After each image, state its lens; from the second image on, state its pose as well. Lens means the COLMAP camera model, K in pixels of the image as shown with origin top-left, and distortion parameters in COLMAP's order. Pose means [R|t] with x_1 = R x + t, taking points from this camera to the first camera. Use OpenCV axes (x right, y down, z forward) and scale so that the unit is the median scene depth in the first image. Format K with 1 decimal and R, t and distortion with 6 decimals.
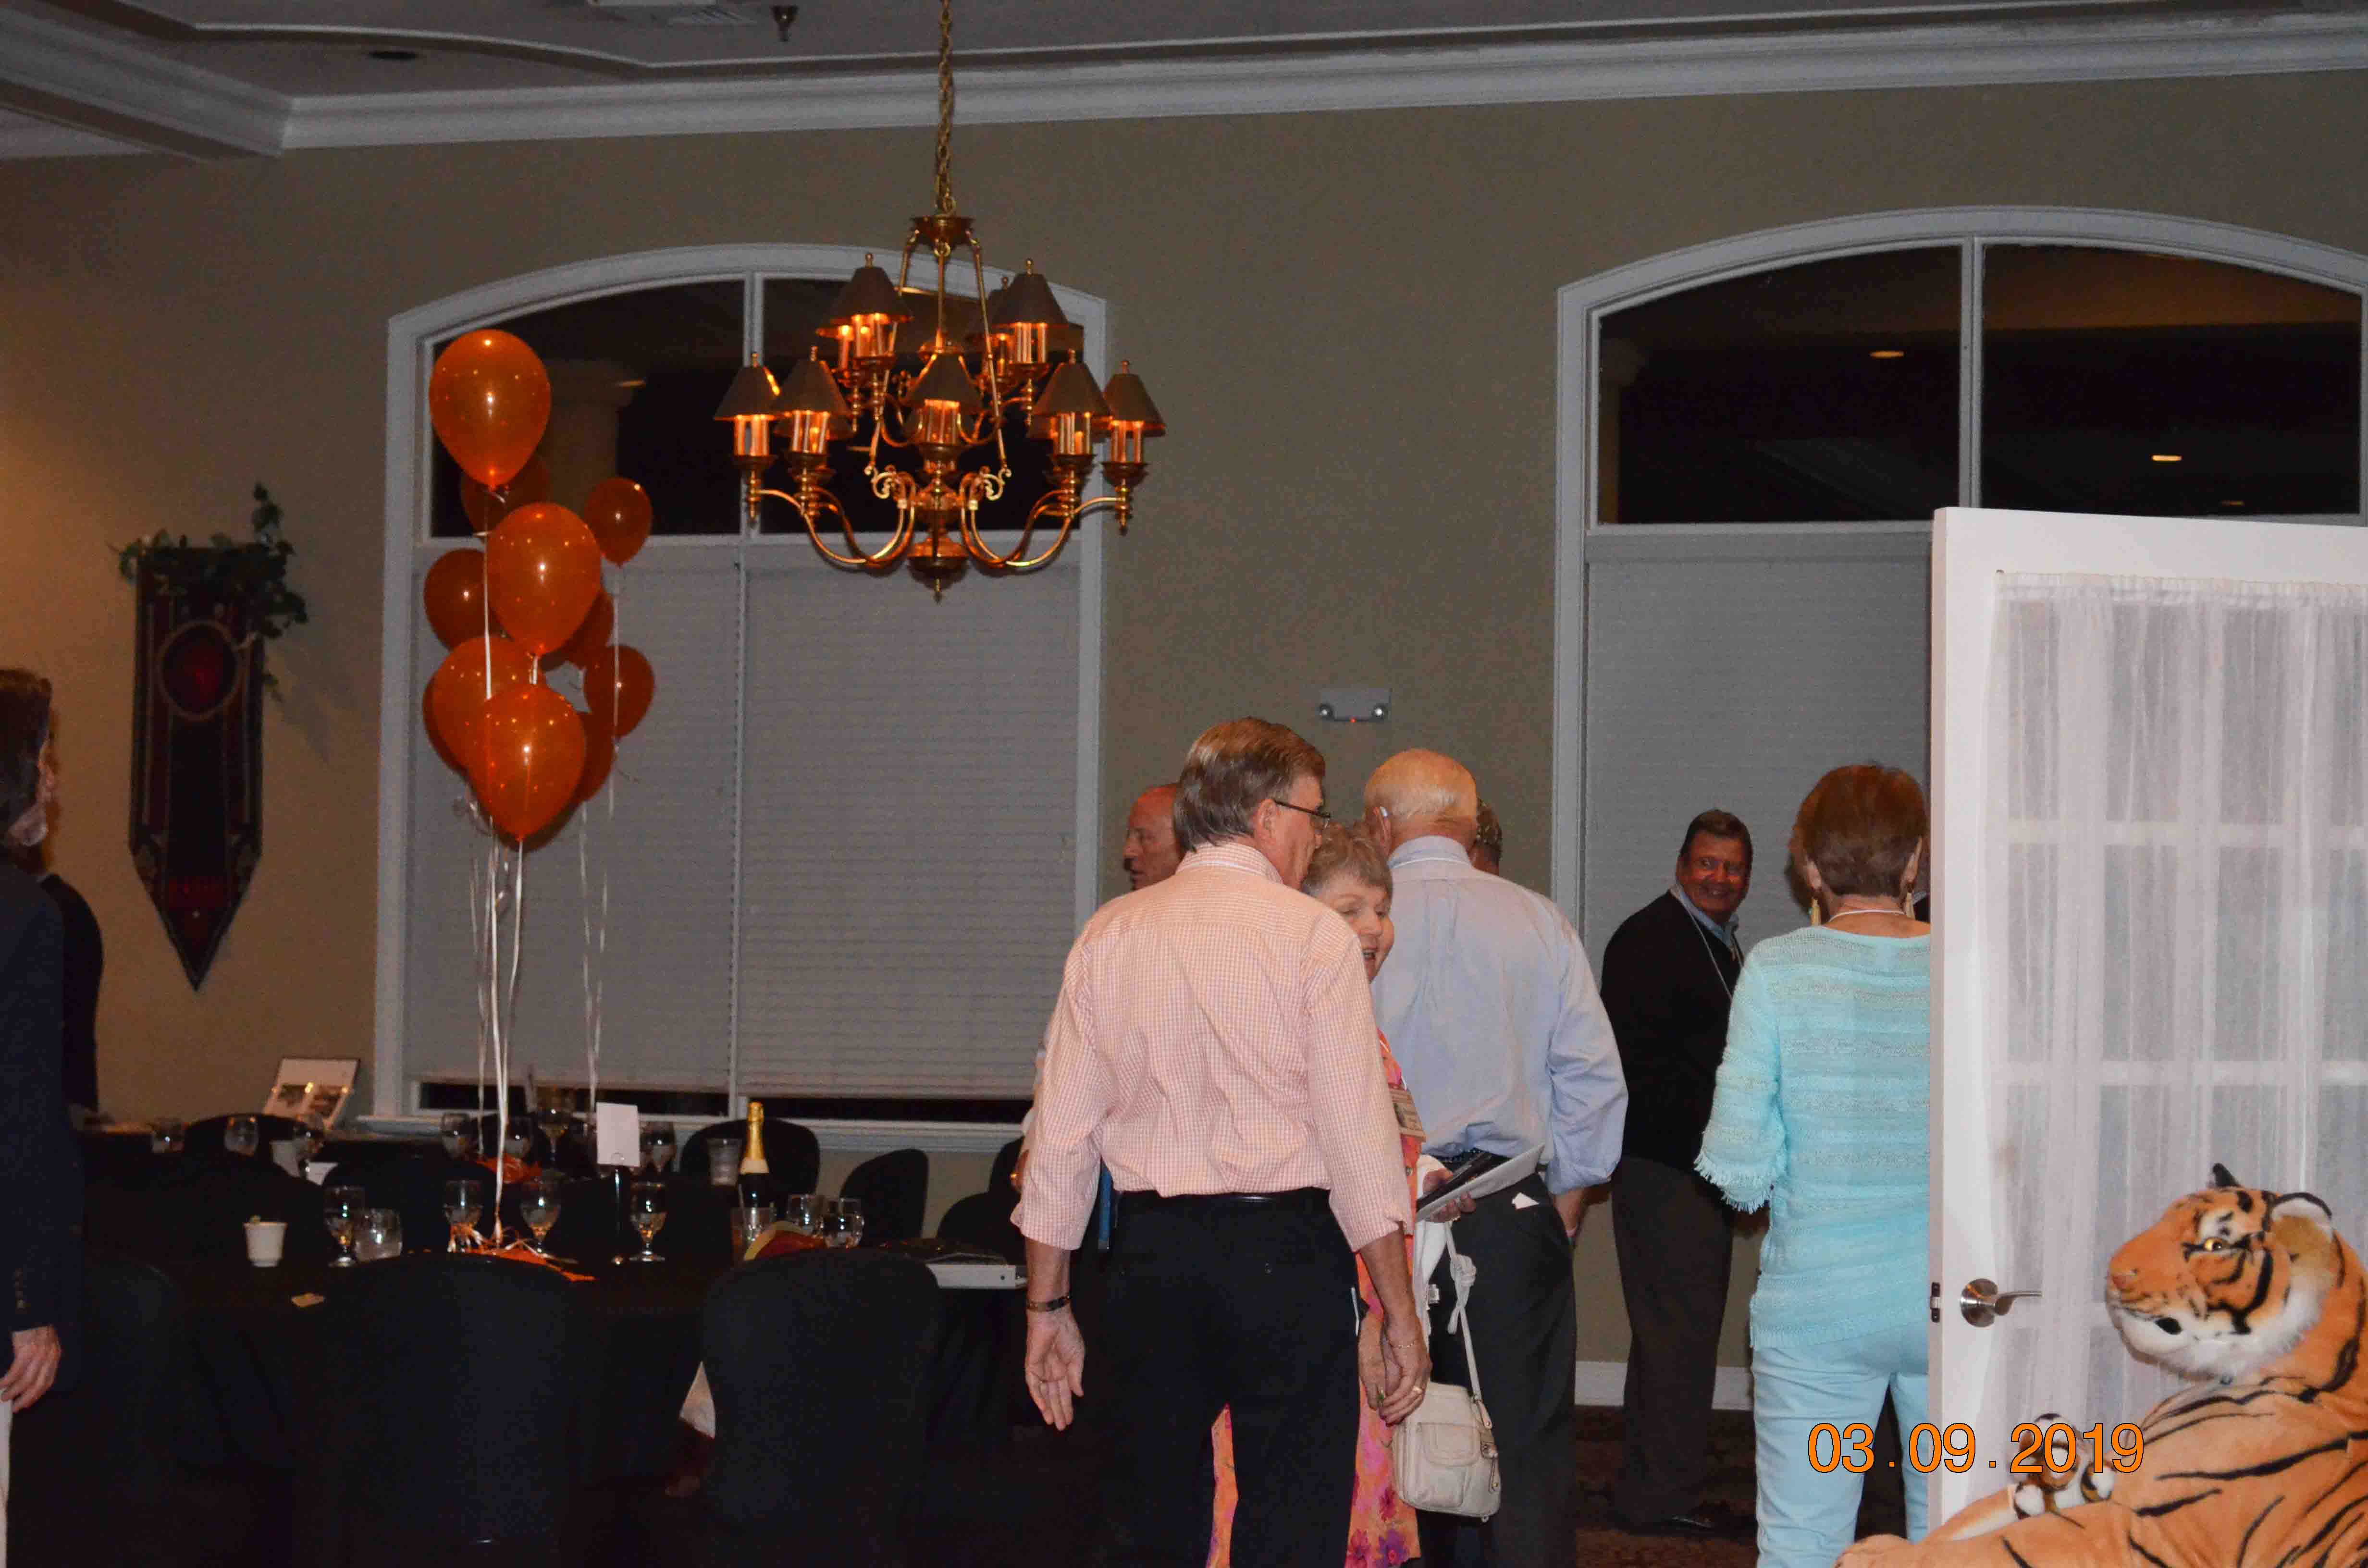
lens RADIAL K [[5475.1, 0, 1184.0], [0, 5475.1, 784.0], [0, 0, 1]] dist [0.015832, 0.355073]
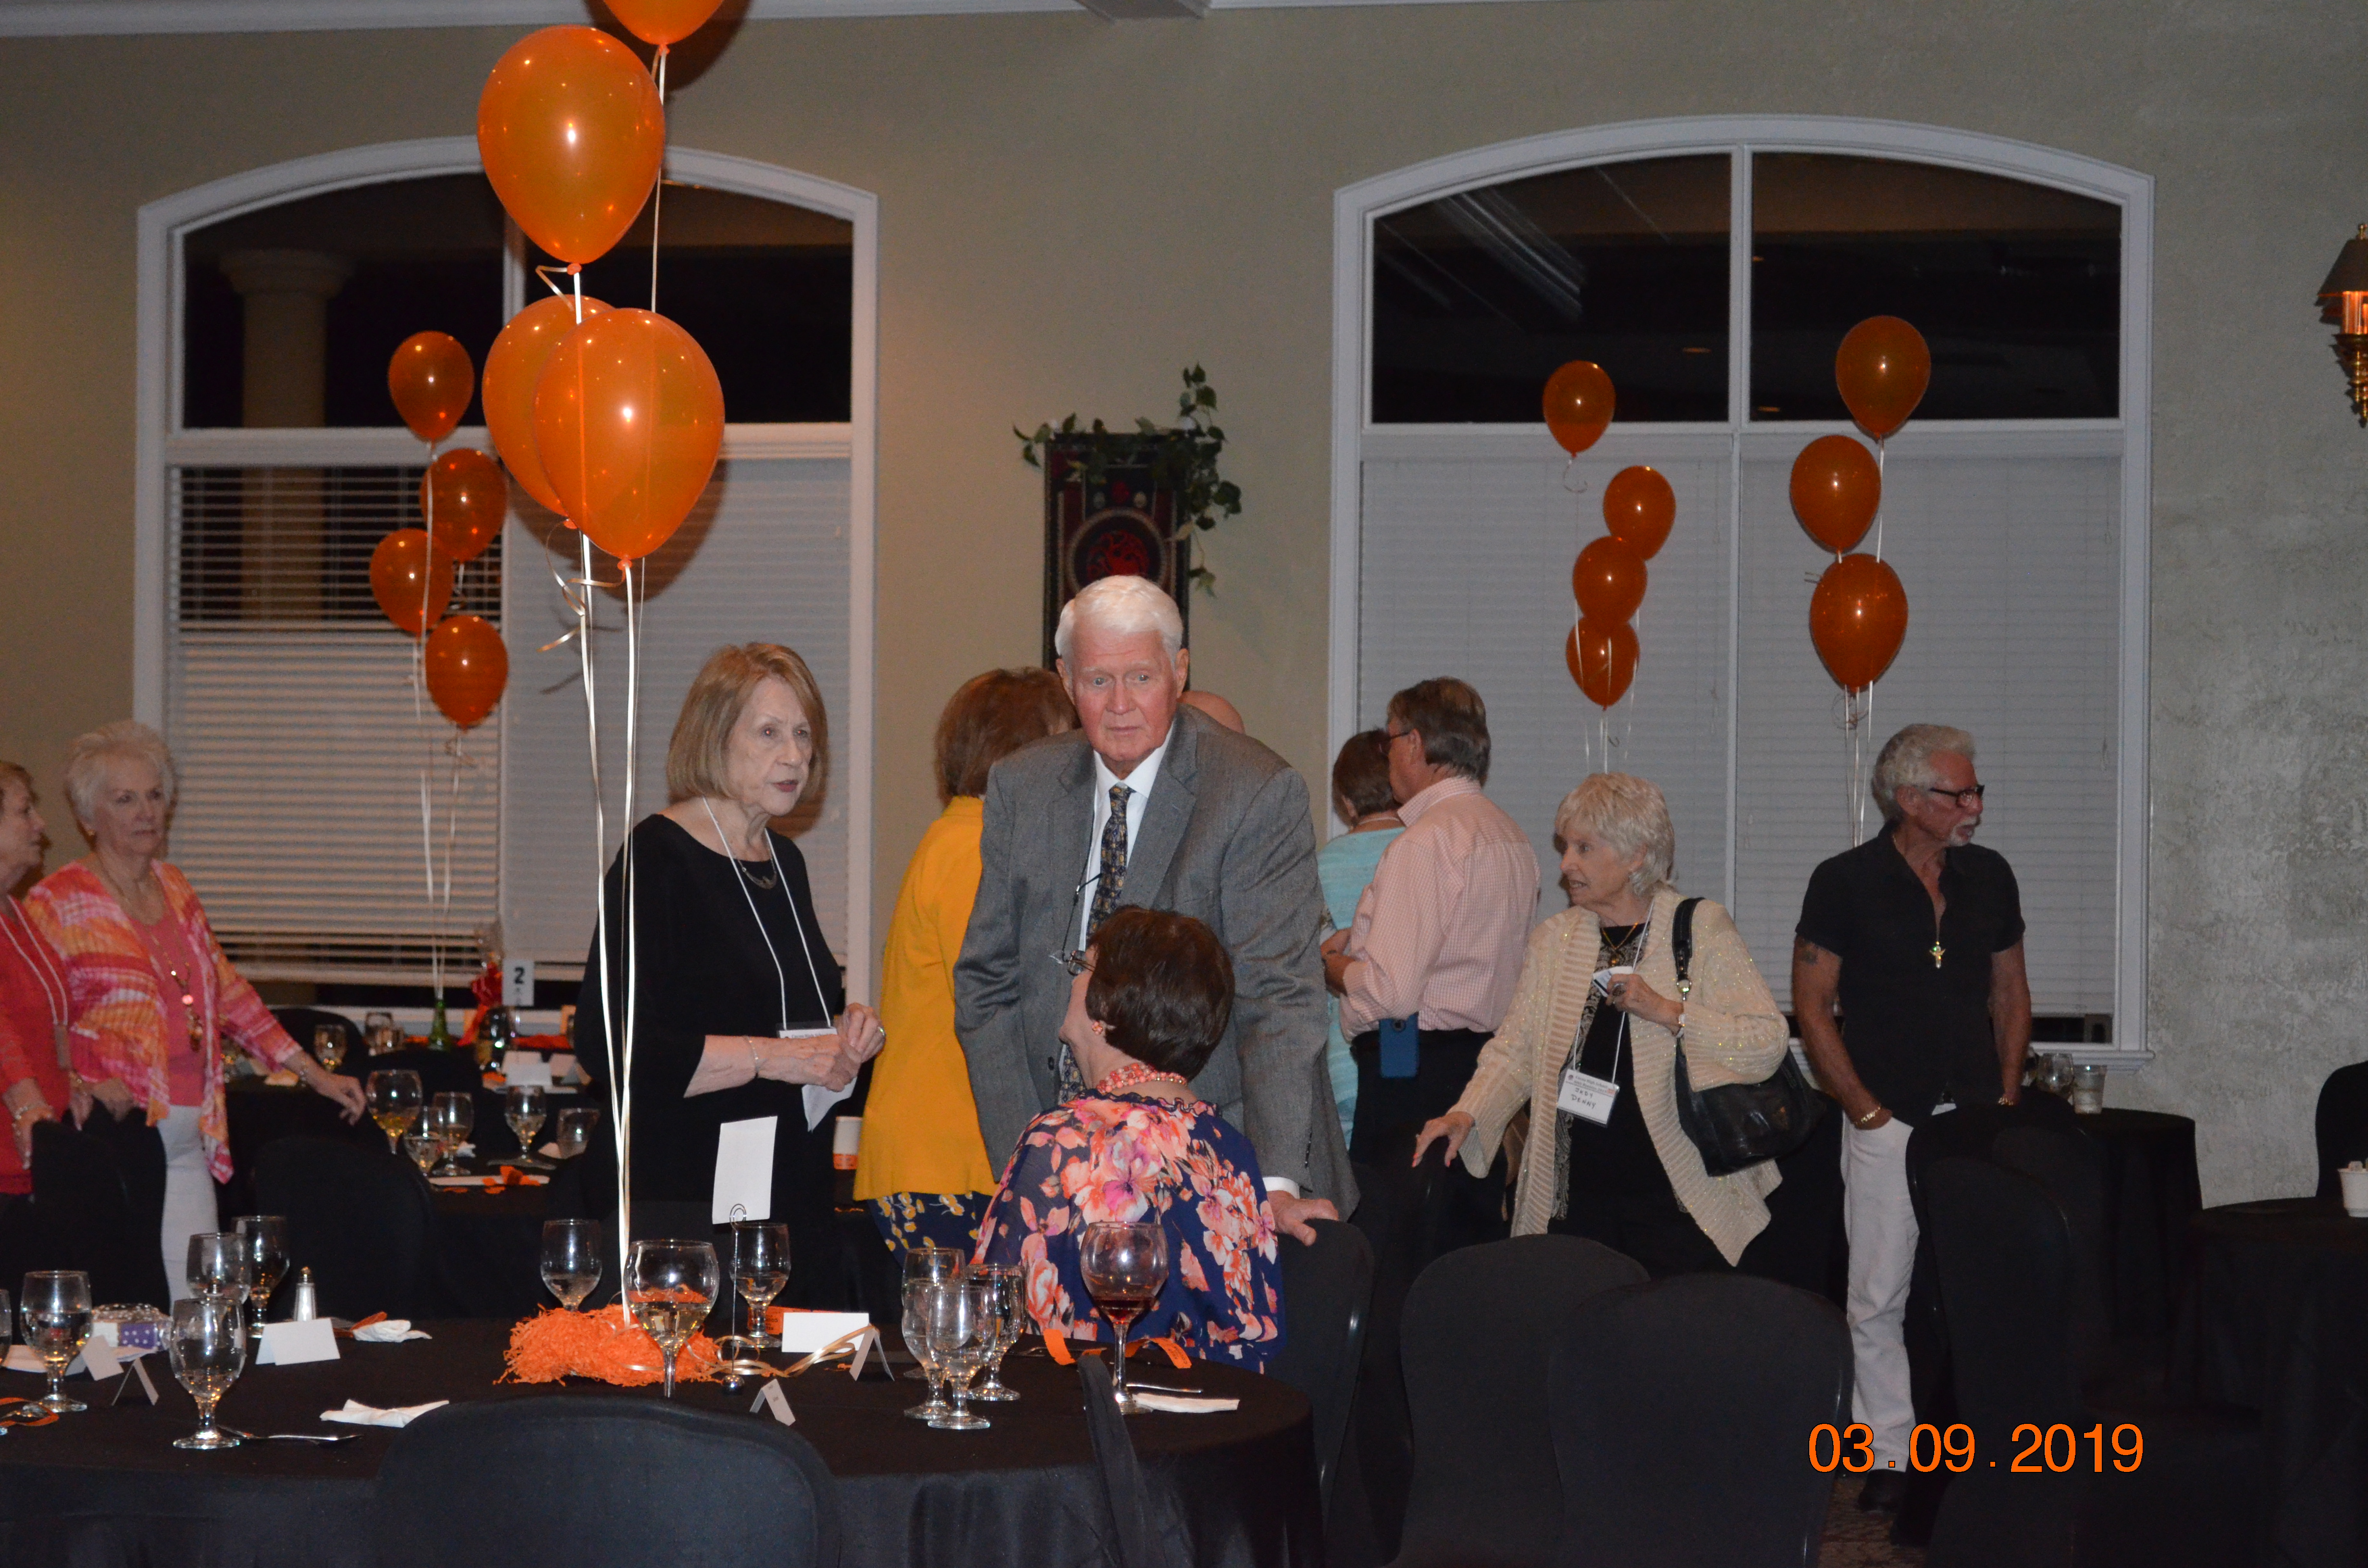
lens RADIAL K [[5475.1, 0, 1184.0], [0, 5475.1, 784.0], [0, 0, 1]] dist [0.015832, 0.355073]
pose [[0.995961, -0.000192, 0.089783, -0.252990], [-0.001386, 0.999846, 0.017515, 0.000489], [-0.089773, -0.017568, 0.995807, 0.064569]]
